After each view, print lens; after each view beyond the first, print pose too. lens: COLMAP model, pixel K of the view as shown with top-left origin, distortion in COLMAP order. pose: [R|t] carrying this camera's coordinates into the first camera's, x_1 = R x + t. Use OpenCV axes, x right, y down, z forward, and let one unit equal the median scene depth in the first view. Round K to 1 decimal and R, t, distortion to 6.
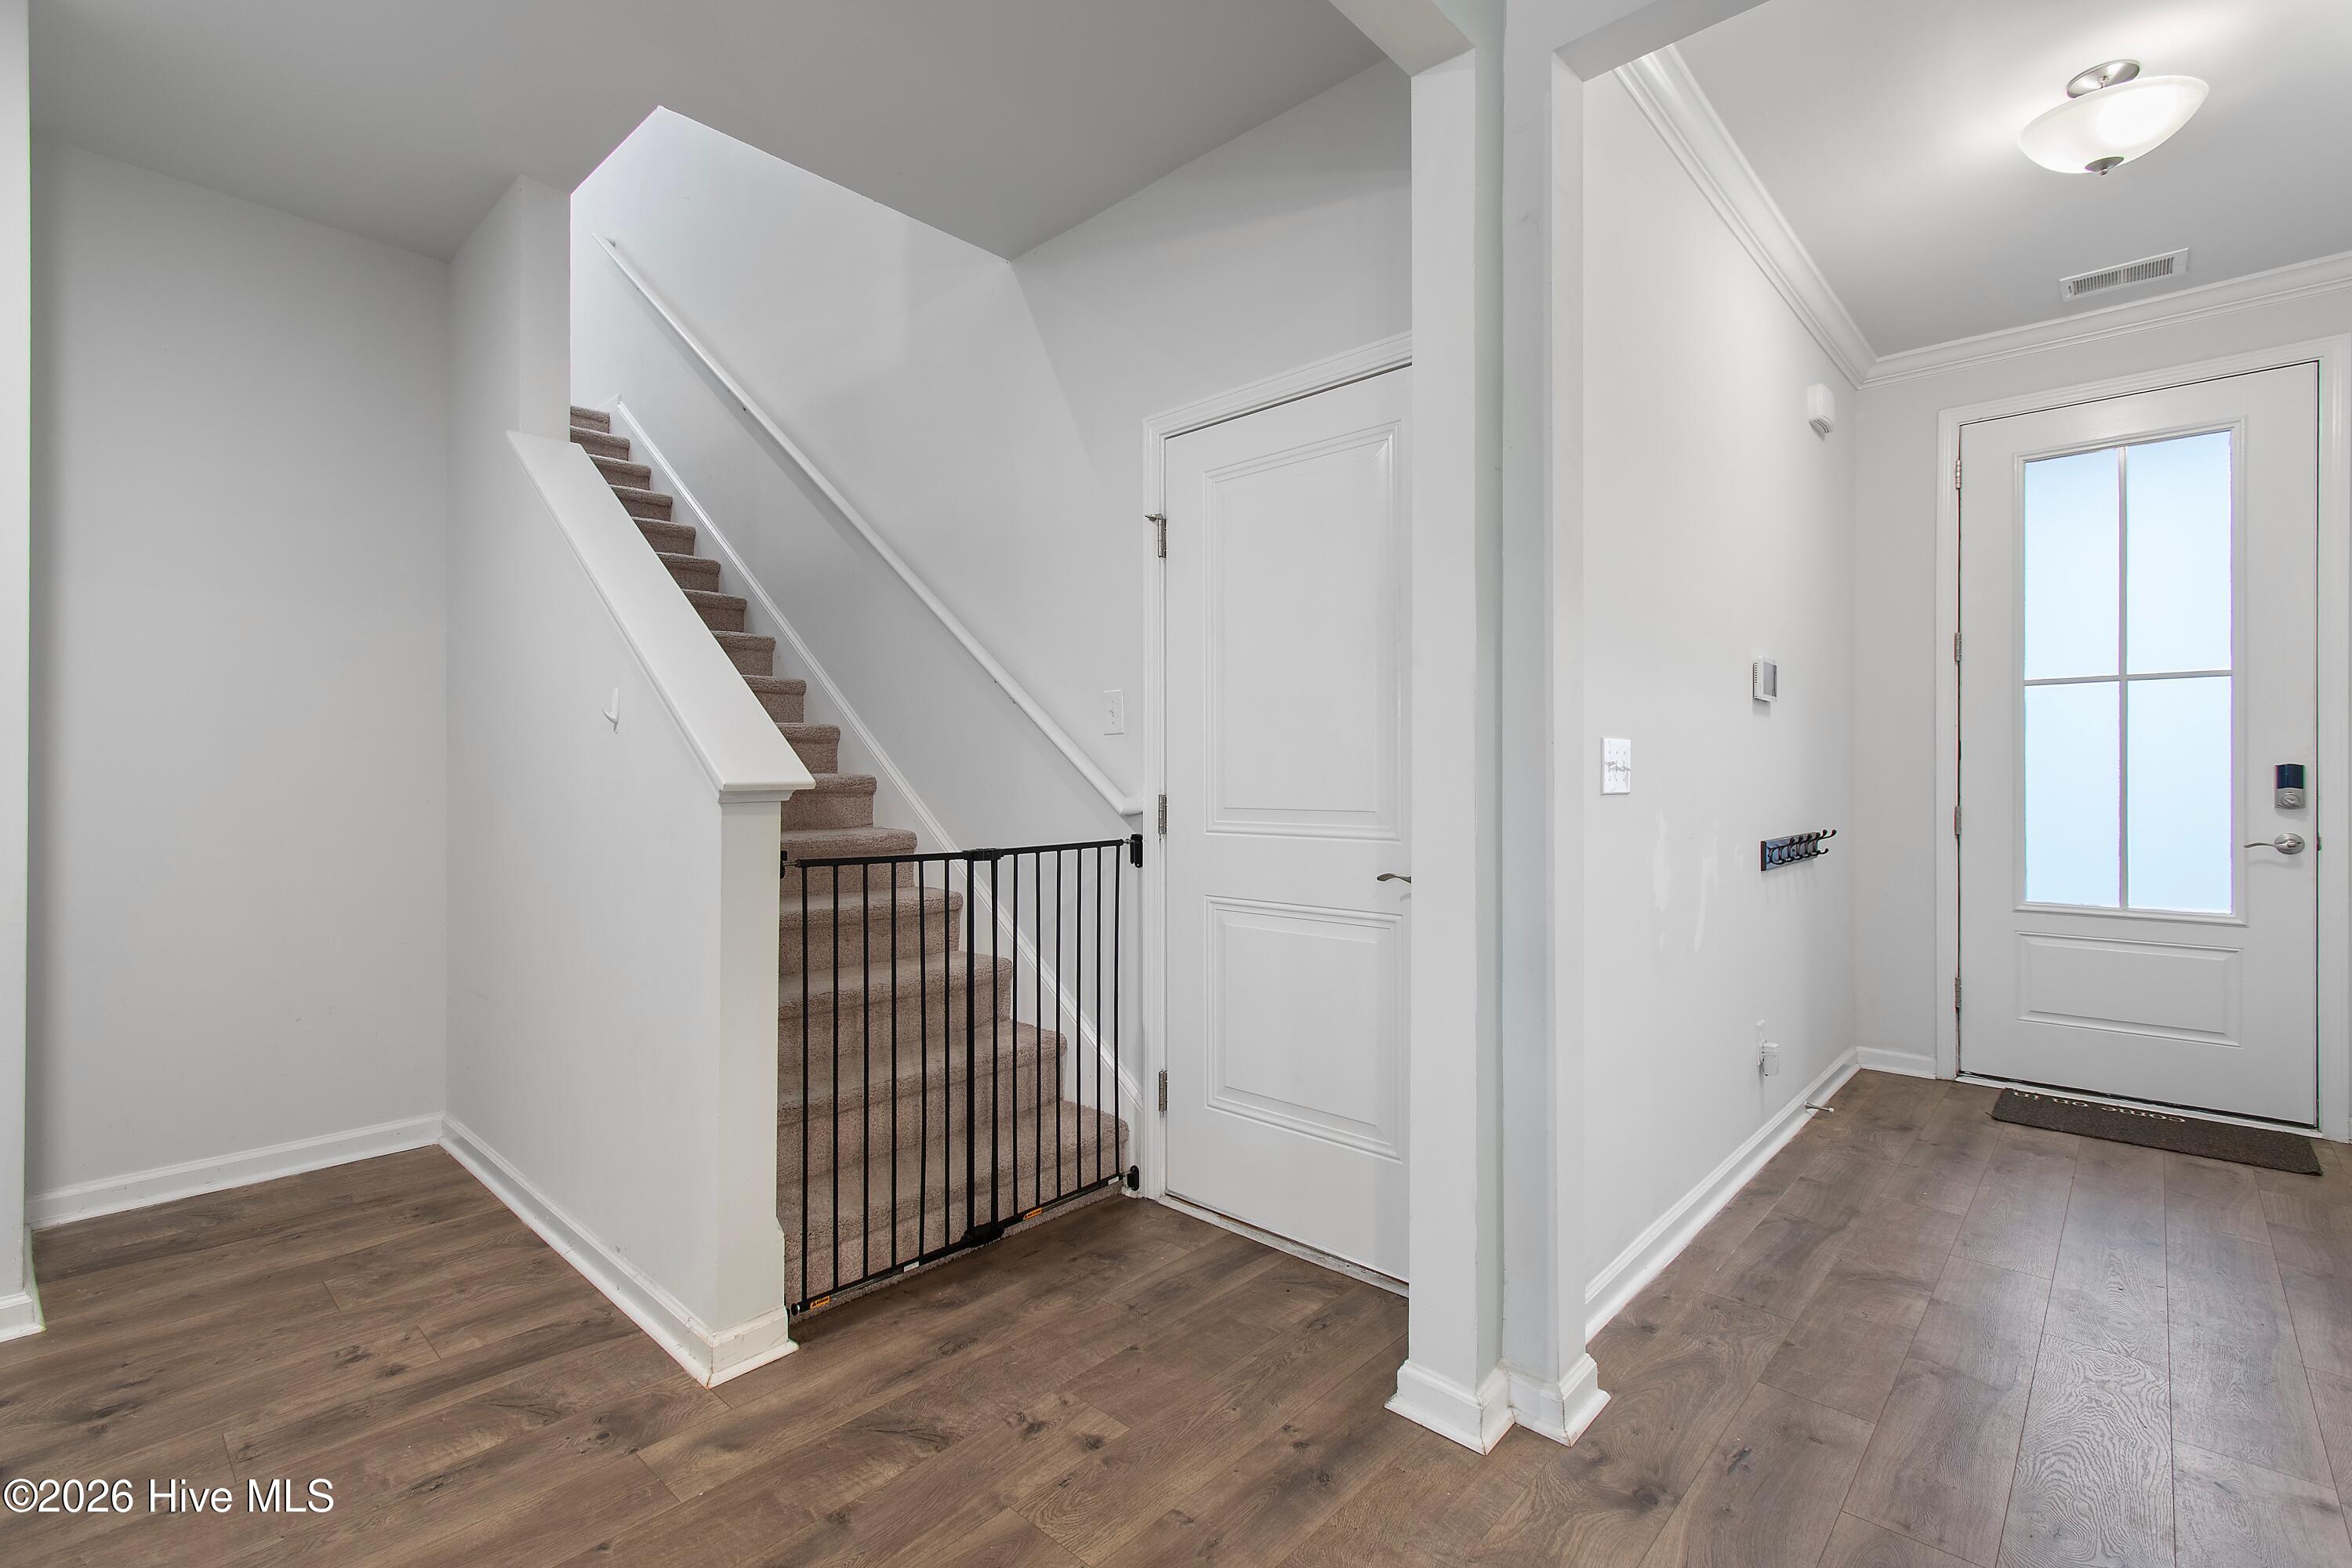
lens RADIAL K [[1035.4, 0, 1174.3], [0, 1035.4, 781.5], [0, 0, 1]] dist [0.001873, -0.001047]
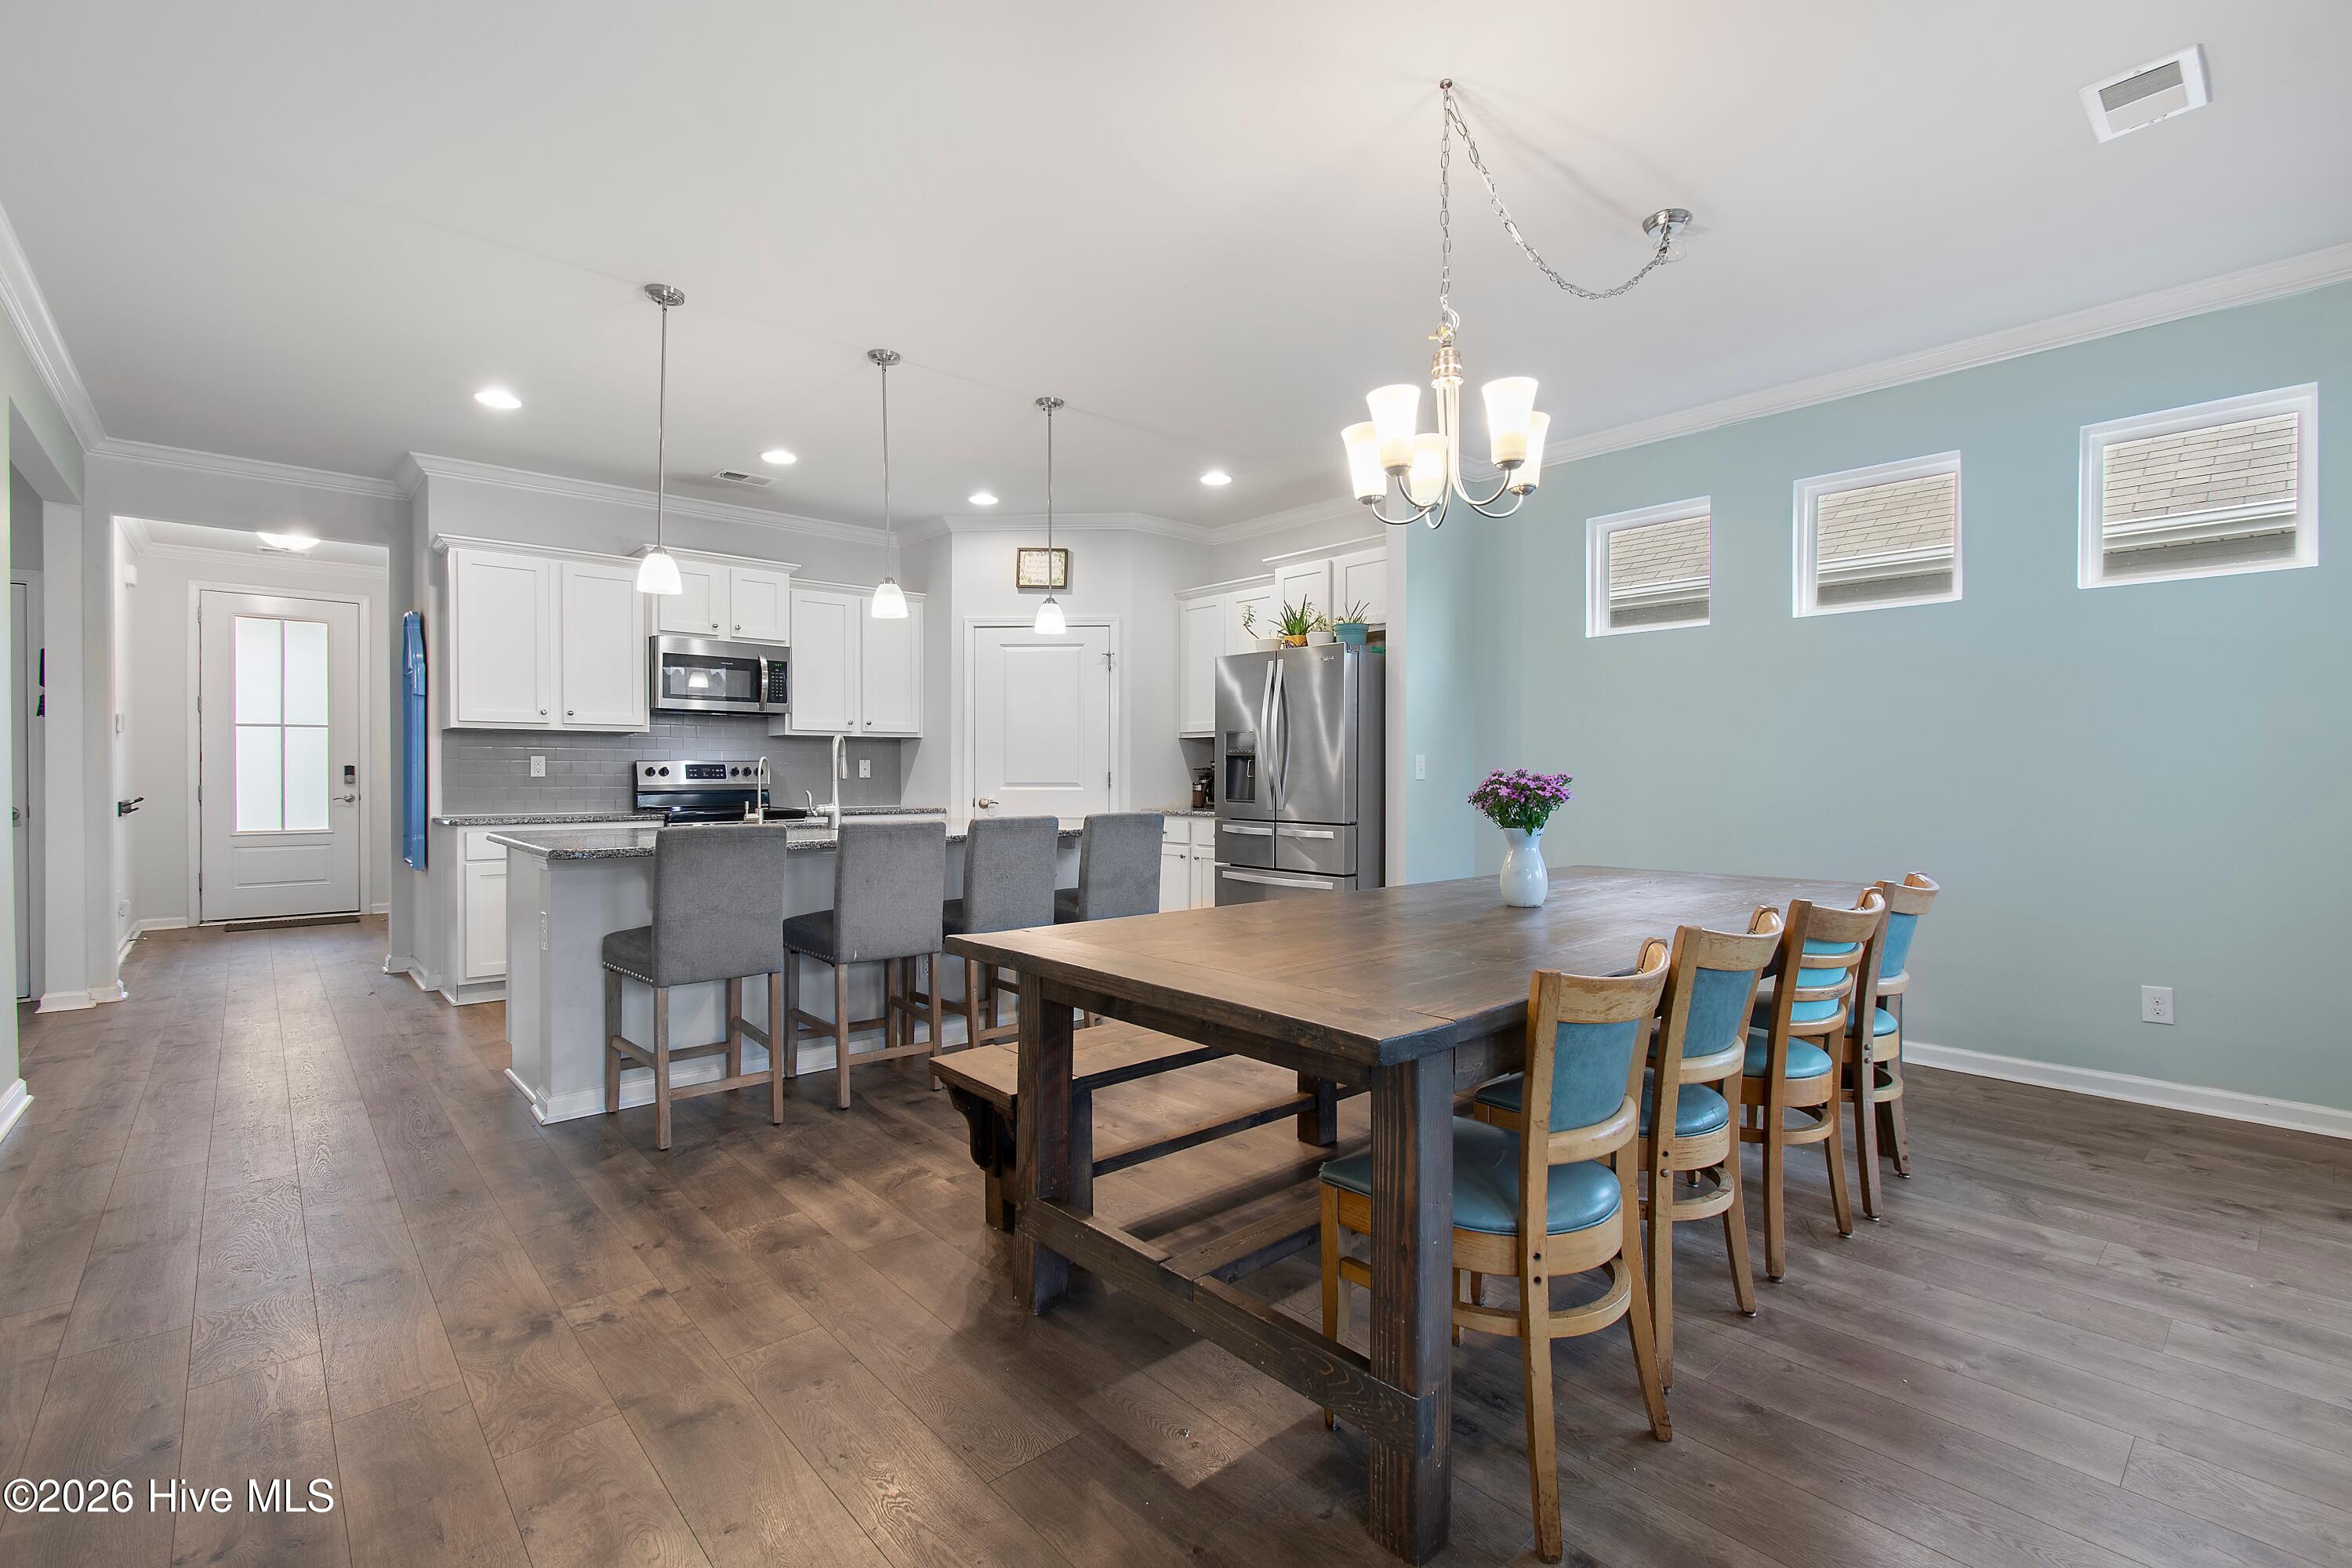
lens RADIAL K [[1035.4, 0, 1161.5], [0, 1035.4, 771.8], [0, 0, 1]] dist [0.001873, -0.001047]
pose [[0.097079, -0.003499, 0.995271, -1.119690], [0.012443, 0.999920, 0.002301, 0.017702], [-0.995199, 0.012161, 0.097115, -1.094971]]
